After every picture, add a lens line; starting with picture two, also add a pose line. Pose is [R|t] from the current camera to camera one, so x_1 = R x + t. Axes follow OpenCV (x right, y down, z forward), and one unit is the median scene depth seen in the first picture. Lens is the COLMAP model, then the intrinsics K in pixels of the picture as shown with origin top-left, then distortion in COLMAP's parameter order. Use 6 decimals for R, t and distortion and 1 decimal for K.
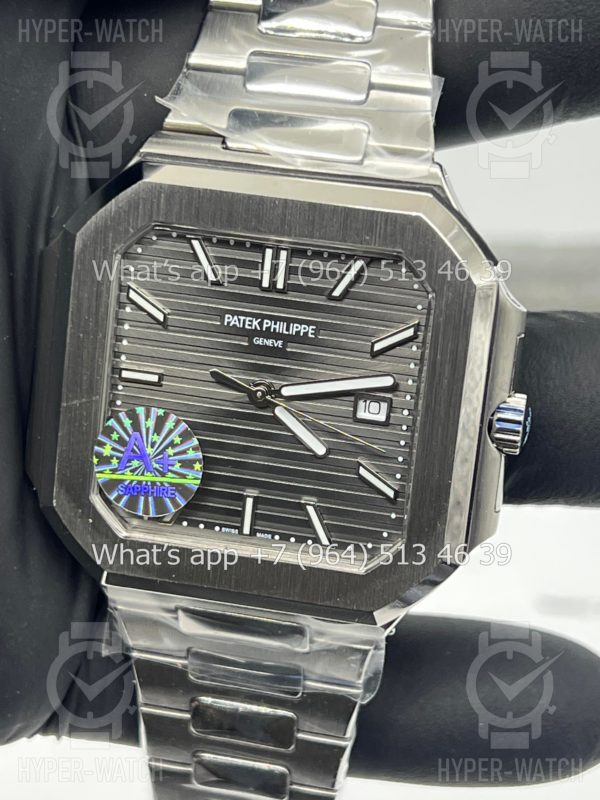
lens RADIAL K [[1911.0, 0, 298.1], [0, 1911.0, 404.2], [0, 0, 1]] dist [0.217412, 0.000000]
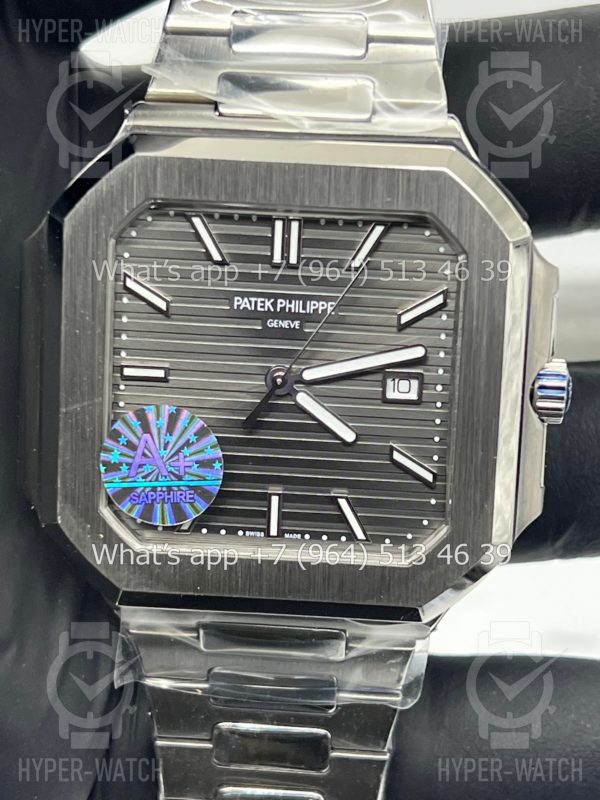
lens RADIAL K [[1911.0, 0, 306.8], [0, 1911.0, 431.6], [0, 0, 1]] dist [0.217412, 0.000000]
pose [[0.990692, -0.080713, 0.109616, -0.108994], [0.082363, 0.996546, -0.010607, 0.029597], [-0.108381, 0.019537, 0.993917, 0.089400]]
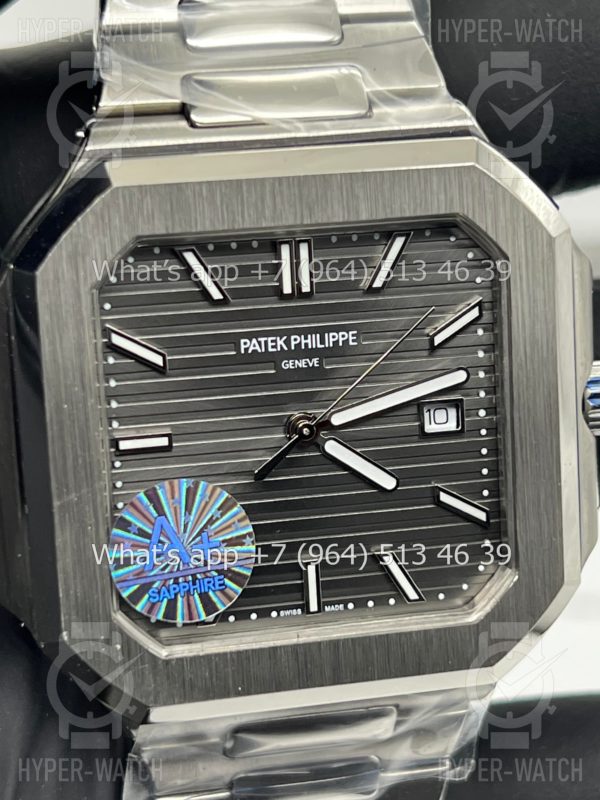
lens RADIAL K [[1911.0, 0, 305.1], [0, 1911.0, 392.7], [0, 0, 1]] dist [0.217412, 0.000000]
pose [[0.915585, -0.213671, 0.340661, -0.279918], [0.213084, 0.976230, 0.039615, -0.051016], [-0.341028, 0.036318, 0.939351, 0.271288]]
